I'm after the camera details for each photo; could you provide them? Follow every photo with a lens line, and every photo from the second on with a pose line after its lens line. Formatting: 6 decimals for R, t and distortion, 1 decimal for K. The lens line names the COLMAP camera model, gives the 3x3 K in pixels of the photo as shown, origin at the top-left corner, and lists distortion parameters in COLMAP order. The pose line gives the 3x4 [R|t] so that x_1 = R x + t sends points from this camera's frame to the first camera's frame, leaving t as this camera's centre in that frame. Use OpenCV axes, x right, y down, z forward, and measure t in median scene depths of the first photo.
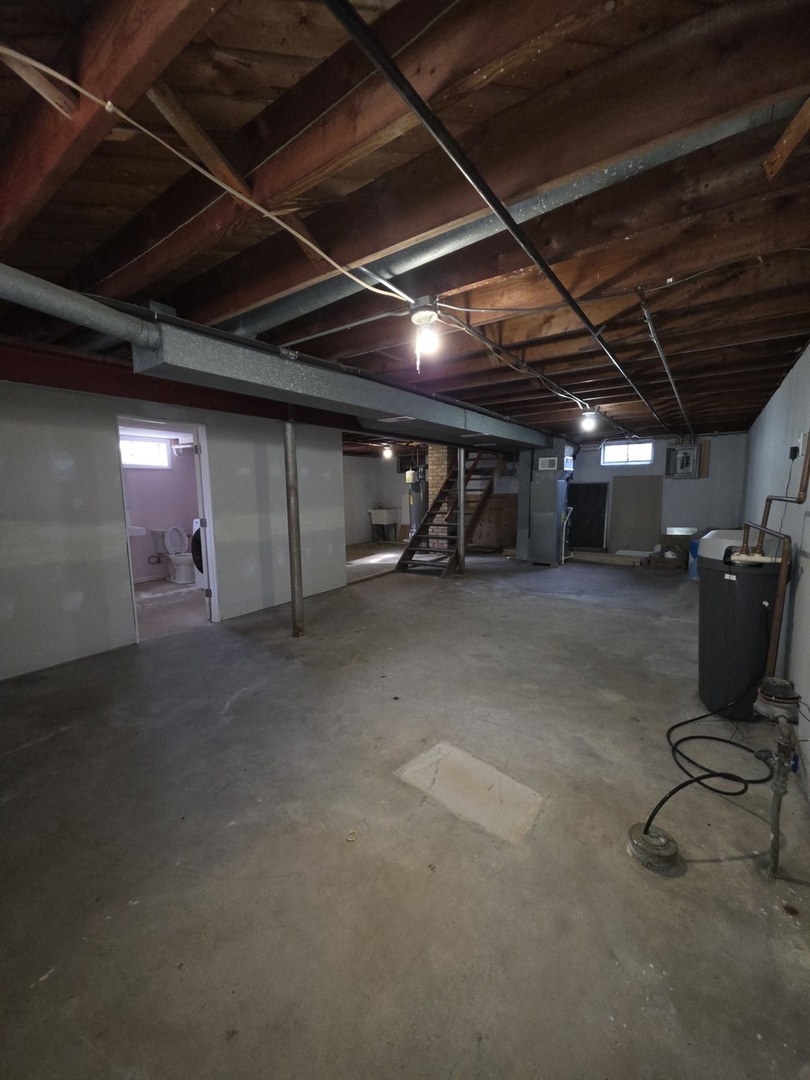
lens RADIAL K [[431.8, 0, 403.4], [0, 431.8, 541.6], [0, 0, 1]] dist [0.004822, -0.003233]
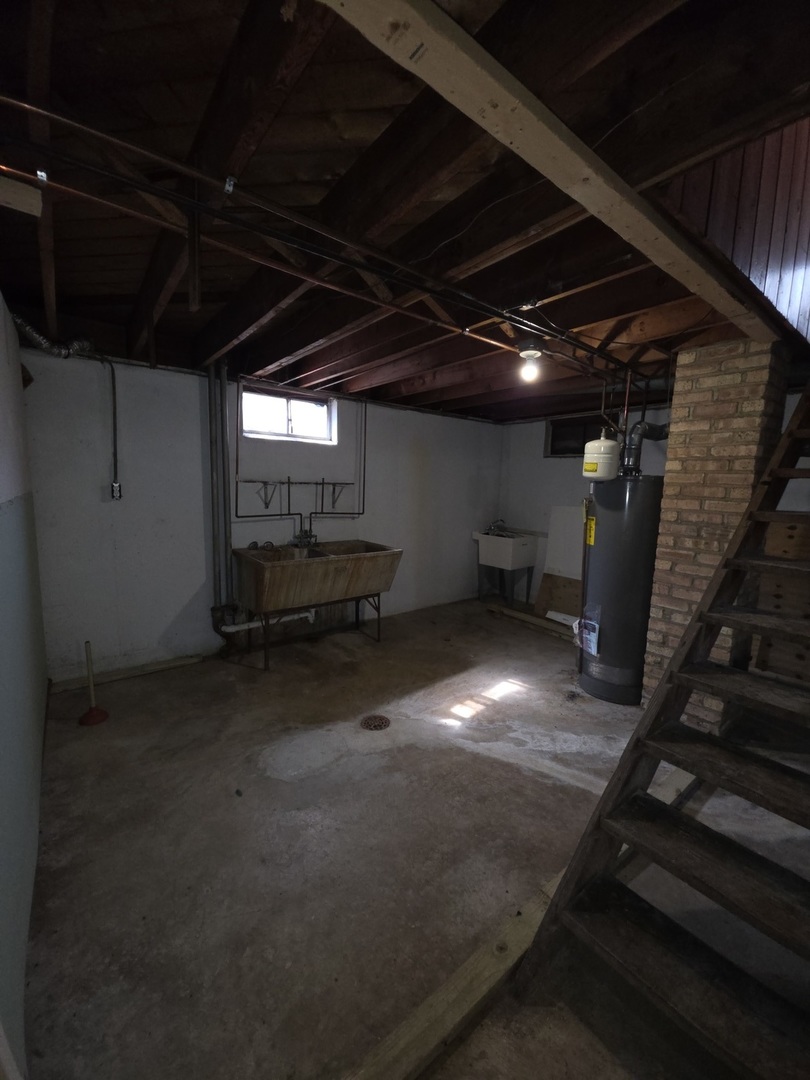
lens RADIAL K [[431.8, 0, 405.6], [0, 431.8, 536.5], [0, 0, 1]] dist [0.004822, -0.003233]
pose [[0.957352, 0.078338, -0.278103, -0.025607], [-0.079086, 0.996831, 0.008548, -0.084829], [0.277891, 0.013811, 0.960513, 0.650422]]
